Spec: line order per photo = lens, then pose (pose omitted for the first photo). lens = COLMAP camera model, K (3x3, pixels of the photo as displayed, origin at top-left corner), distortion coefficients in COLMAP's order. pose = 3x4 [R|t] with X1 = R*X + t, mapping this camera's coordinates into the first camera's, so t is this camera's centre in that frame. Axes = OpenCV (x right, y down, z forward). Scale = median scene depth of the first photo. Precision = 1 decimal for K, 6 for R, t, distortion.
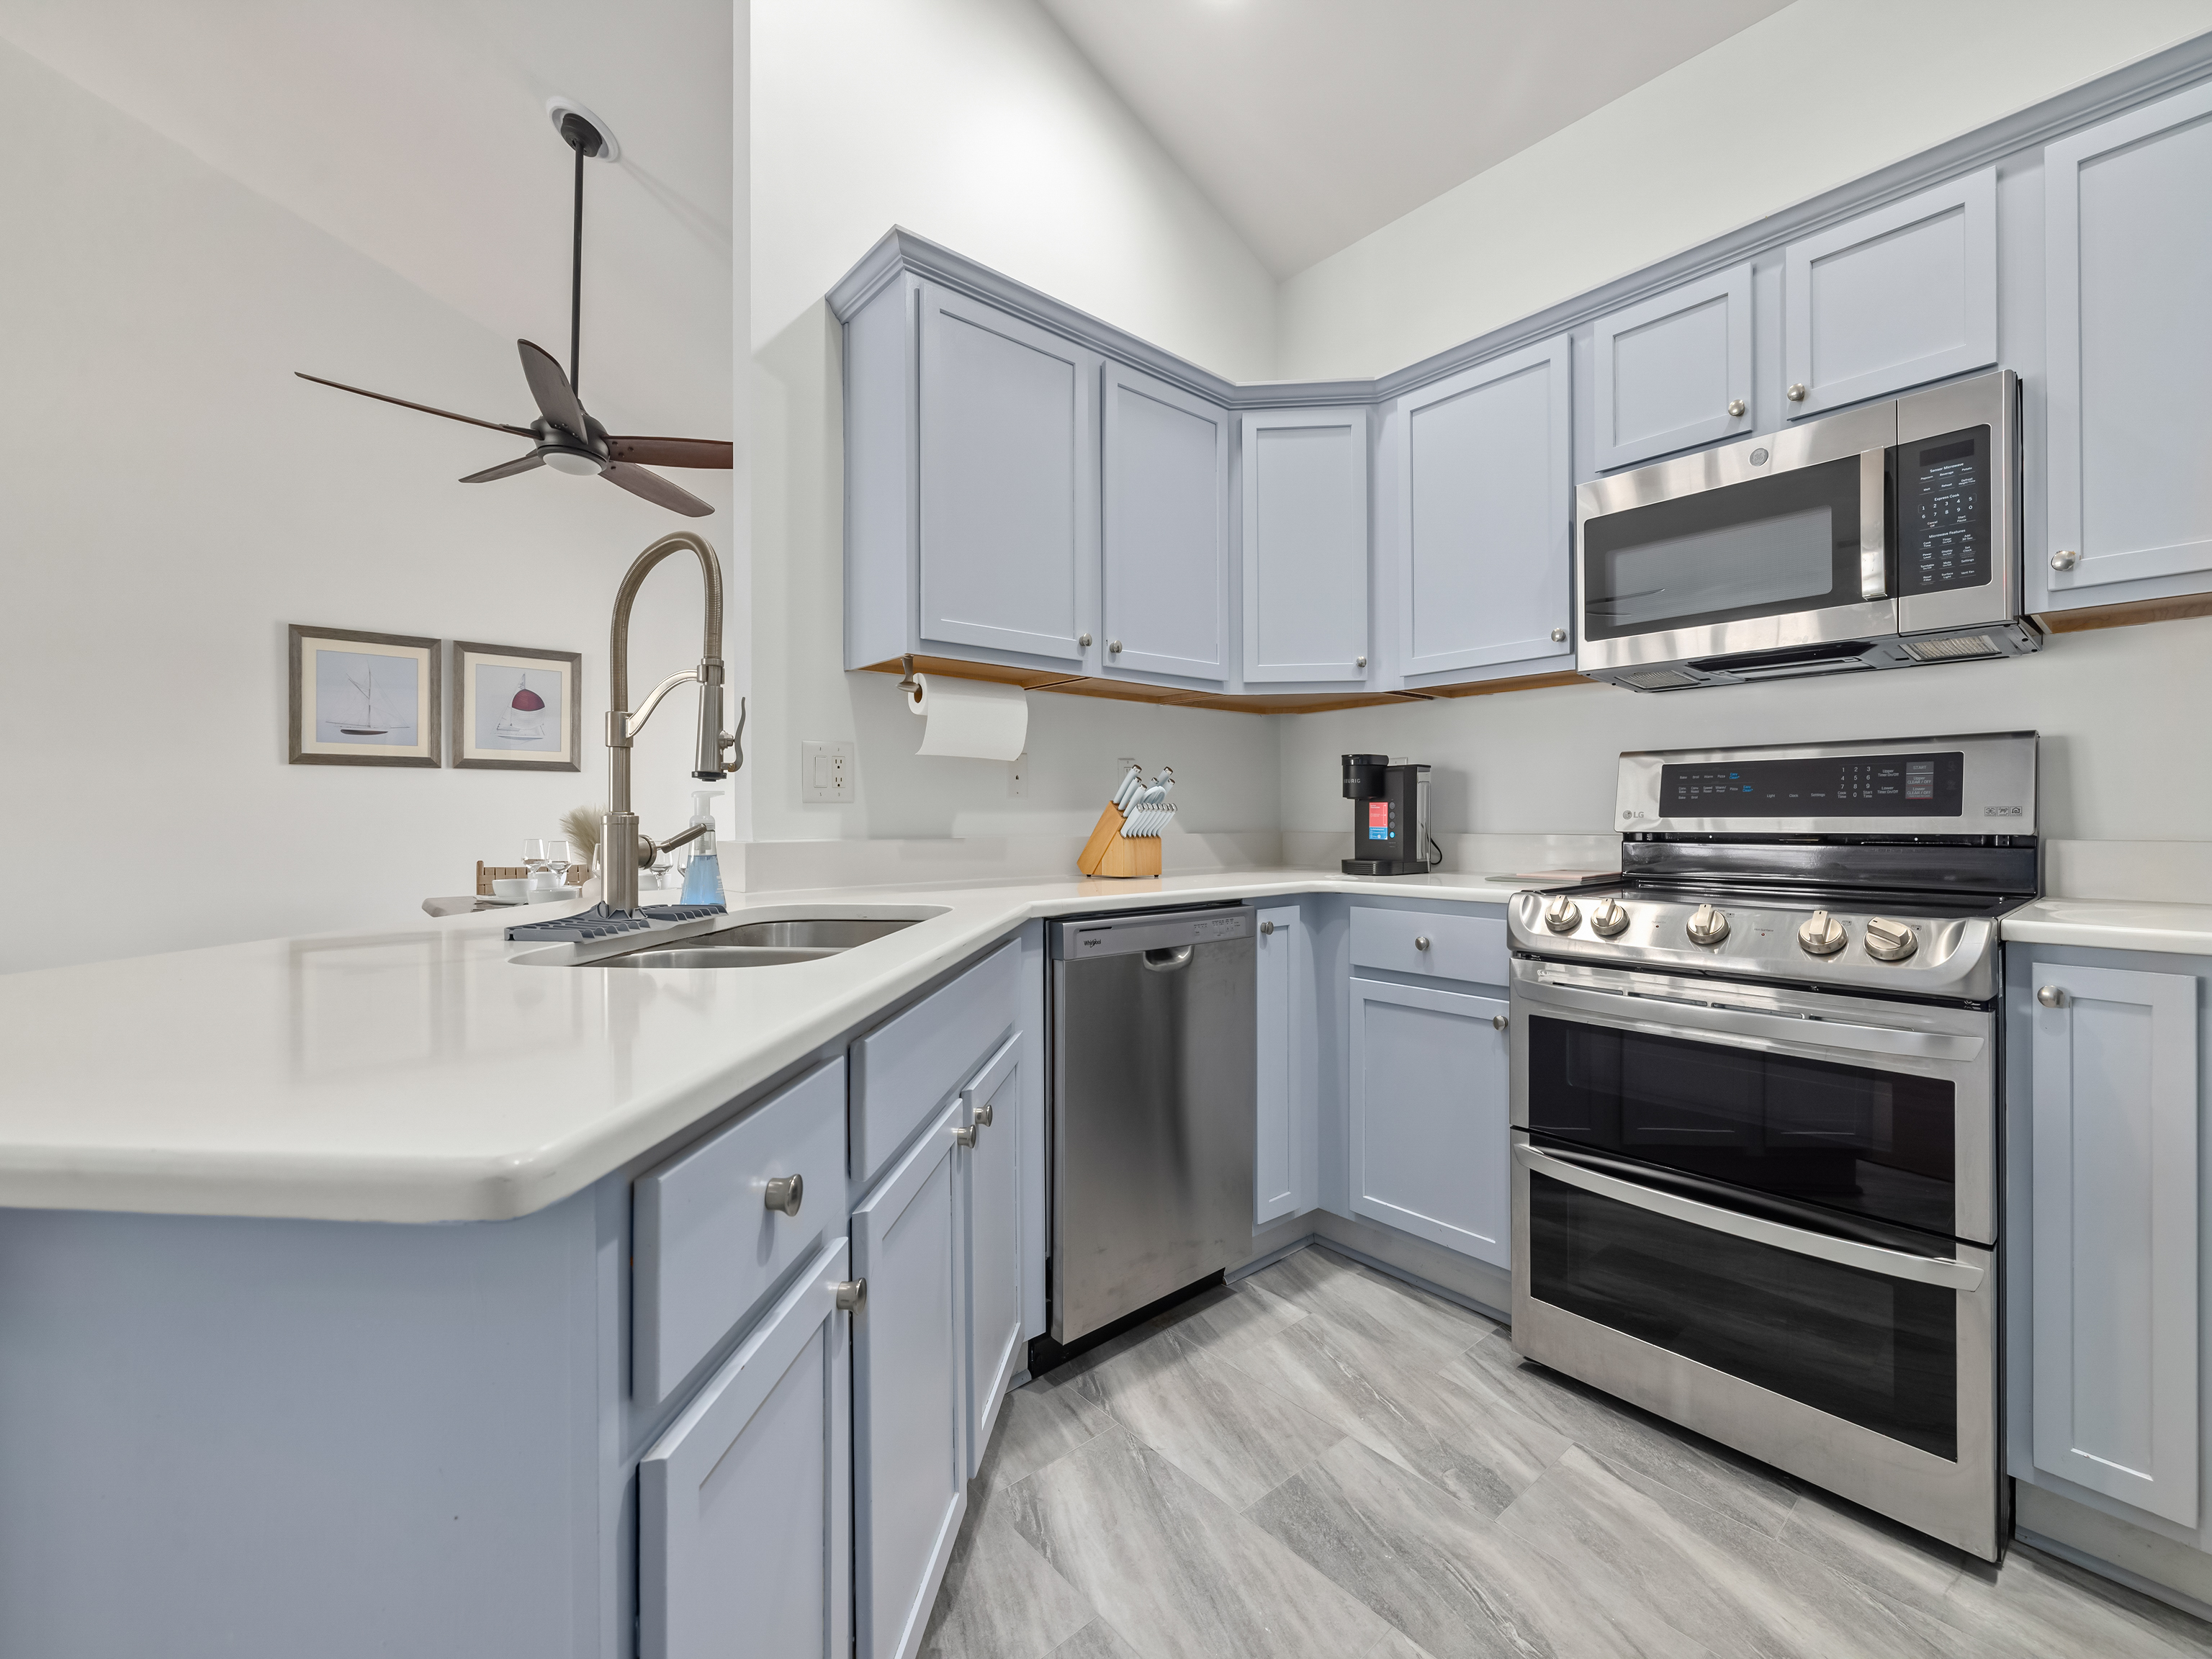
lens RADIAL K [[946.7, 0, 1096.4], [0, 946.7, 815.1], [0, 0, 1]] dist [0.004800, -0.000762]
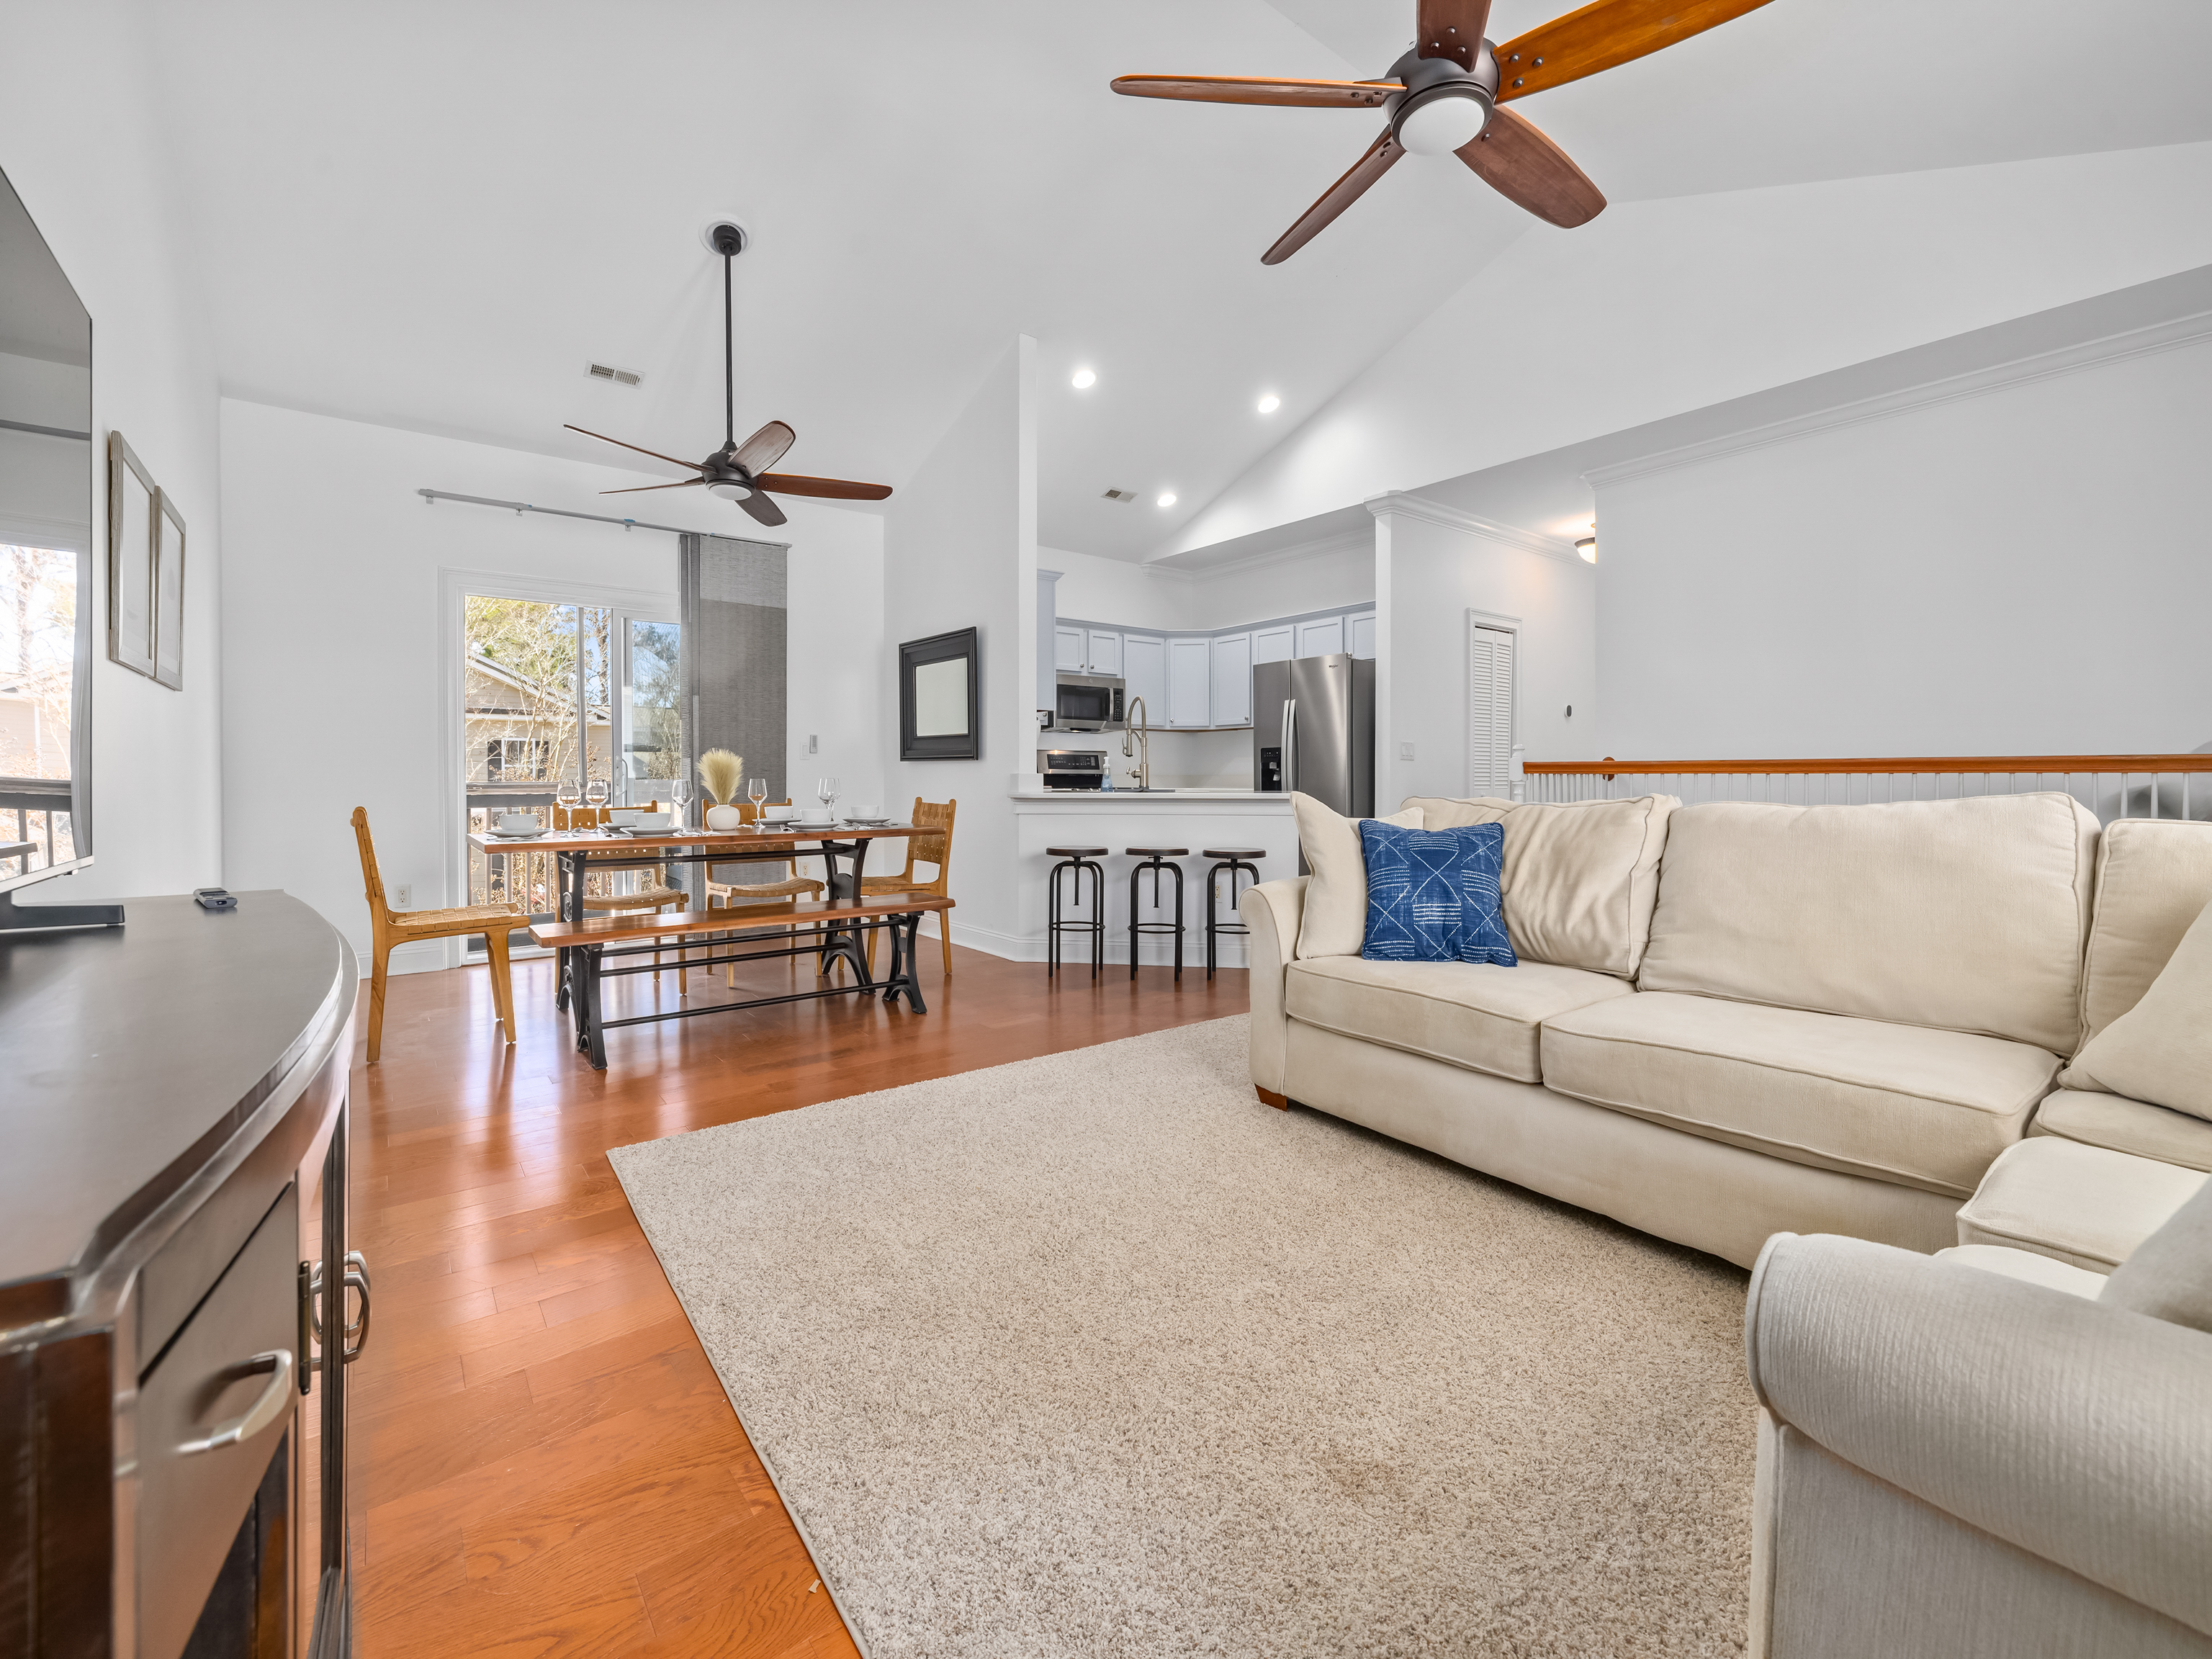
lens RADIAL K [[946.7, 0, 1108.0], [0, 946.7, 782.0], [0, 0, 1]] dist [0.004800, -0.000762]
pose [[0.034102, -0.001480, 0.999417, -3.233394], [-0.004518, 0.999988, 0.001635, 0.046956], [-0.999408, -0.004571, 0.034095, 0.758312]]
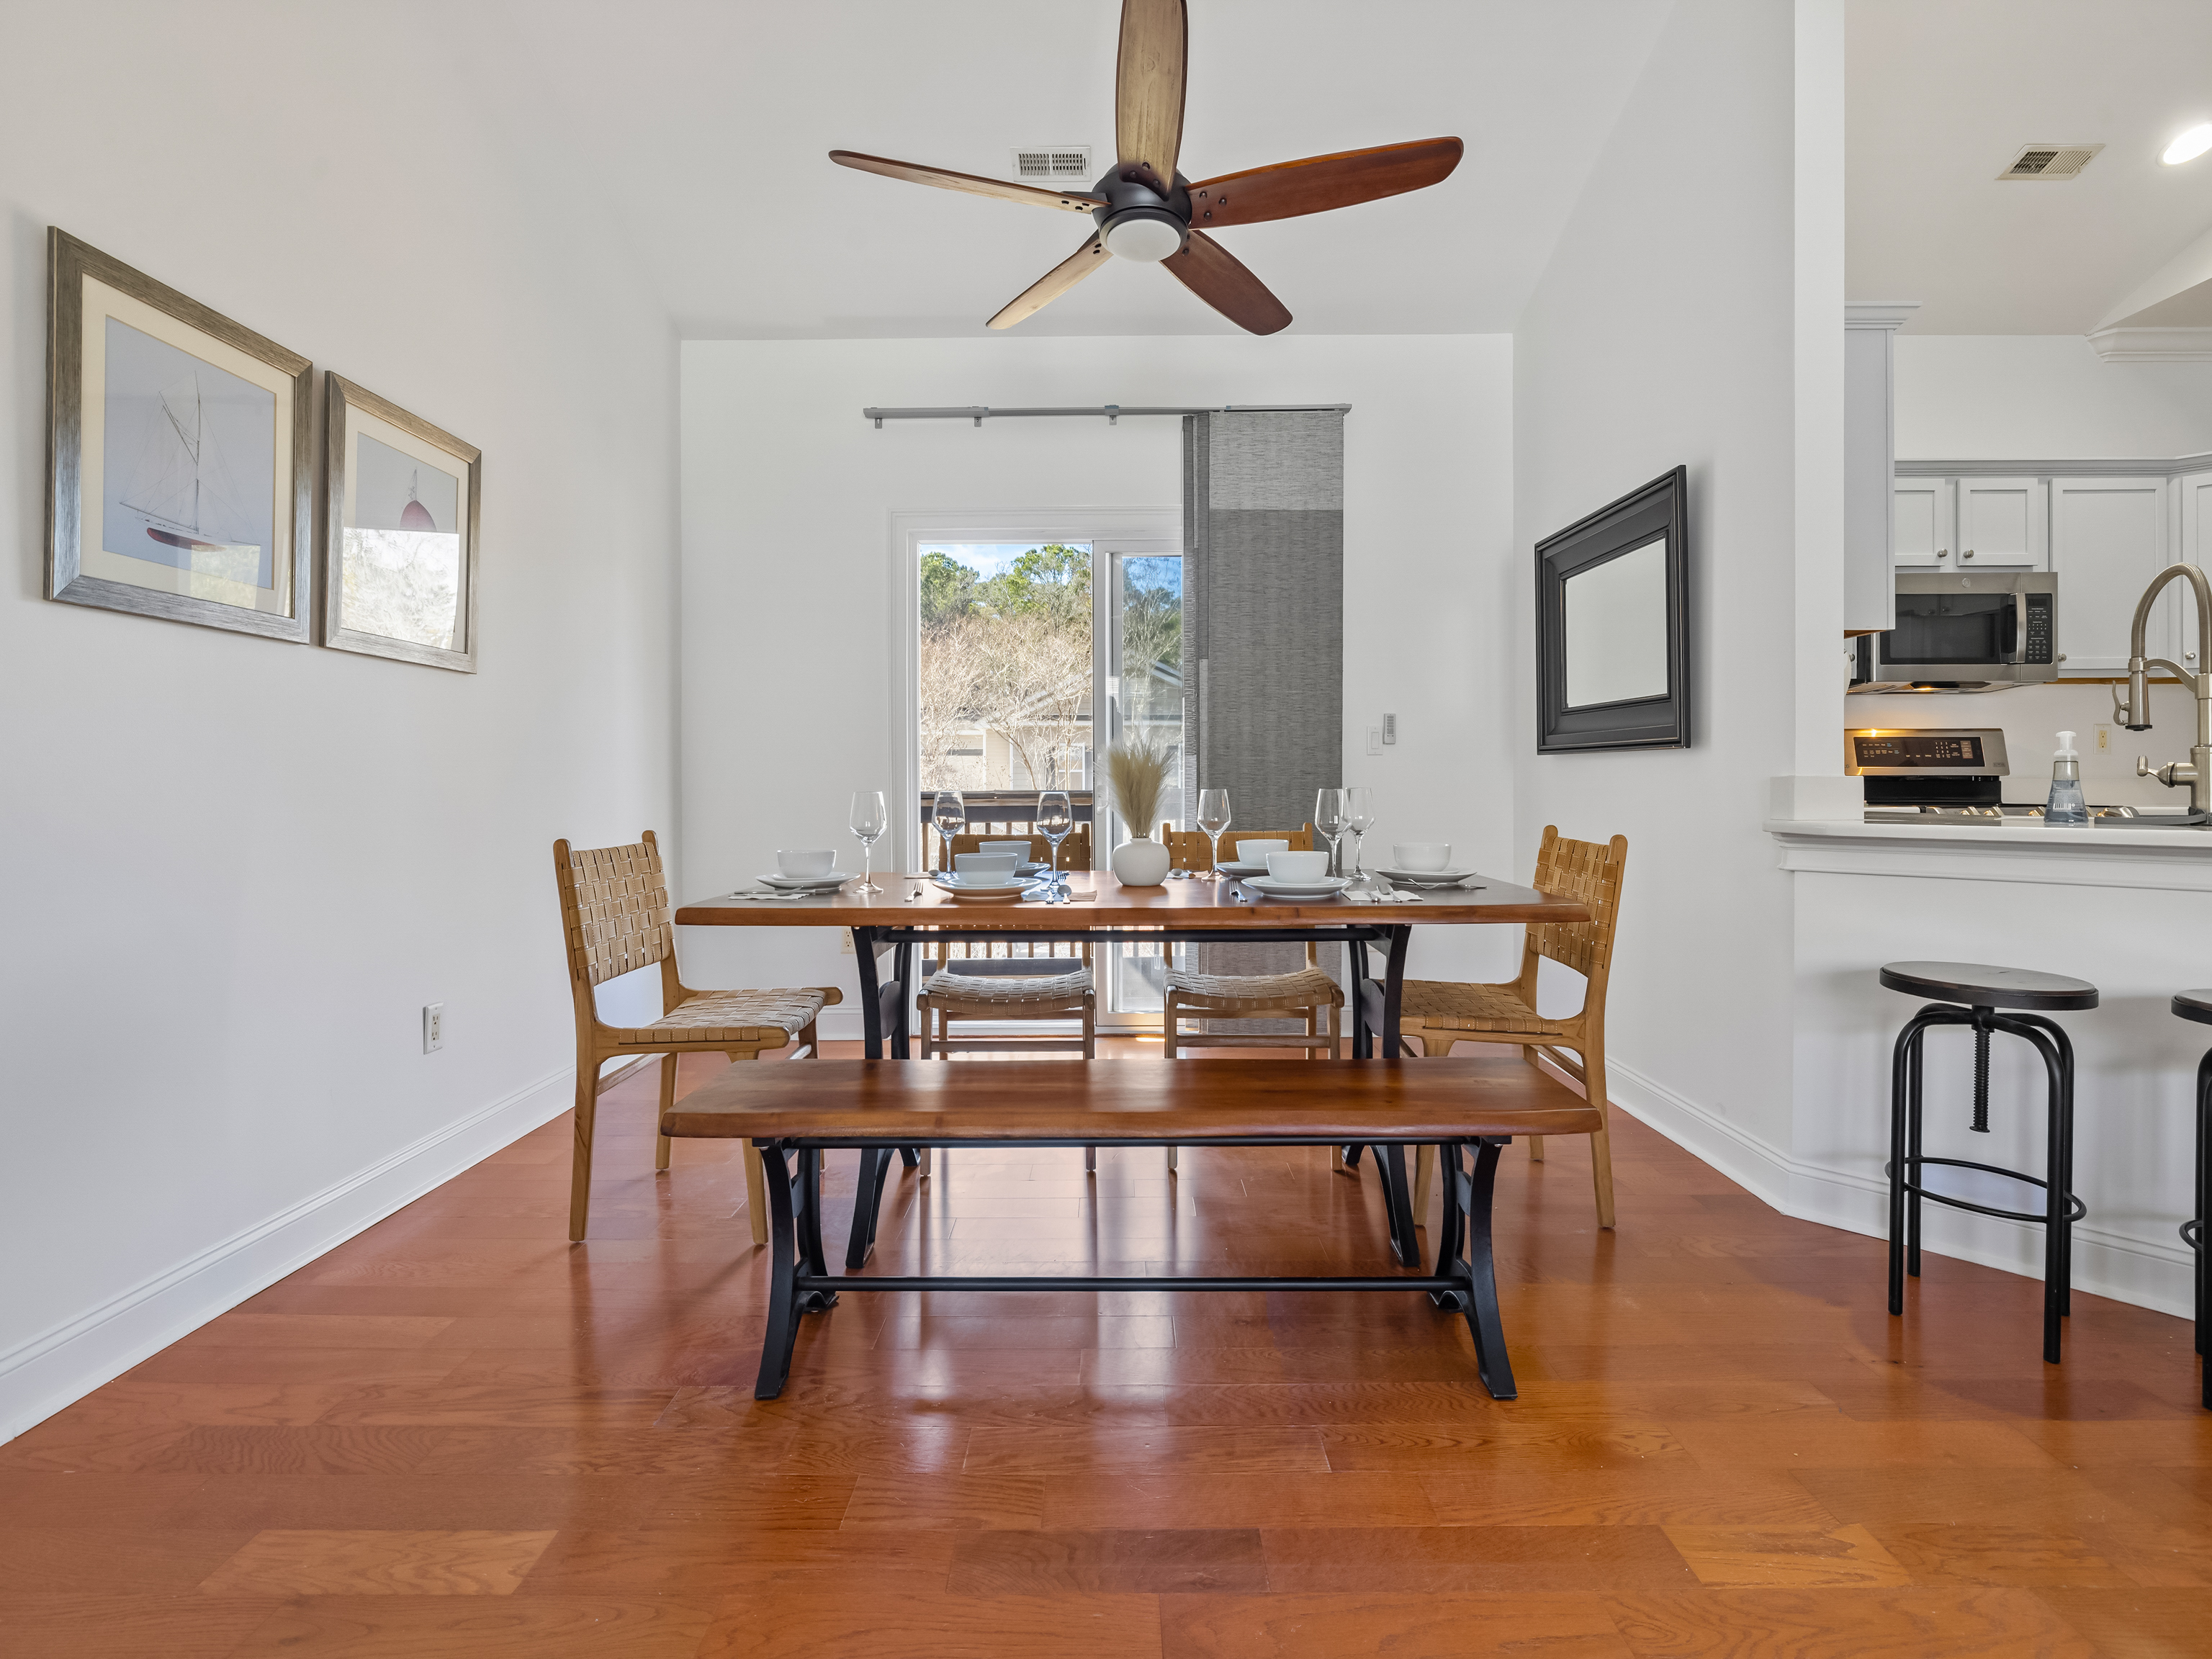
lens RADIAL K [[1032.6, 0, 1115.3], [0, 1032.6, 787.5], [0, 0, 1]] dist [-0.006998, 0.001049]
pose [[0.645175, -0.003179, 0.764029, -1.983329], [-0.002344, 0.999978, 0.006140, 0.035732], [-0.764032, -0.005753, 0.645153, 0.935989]]
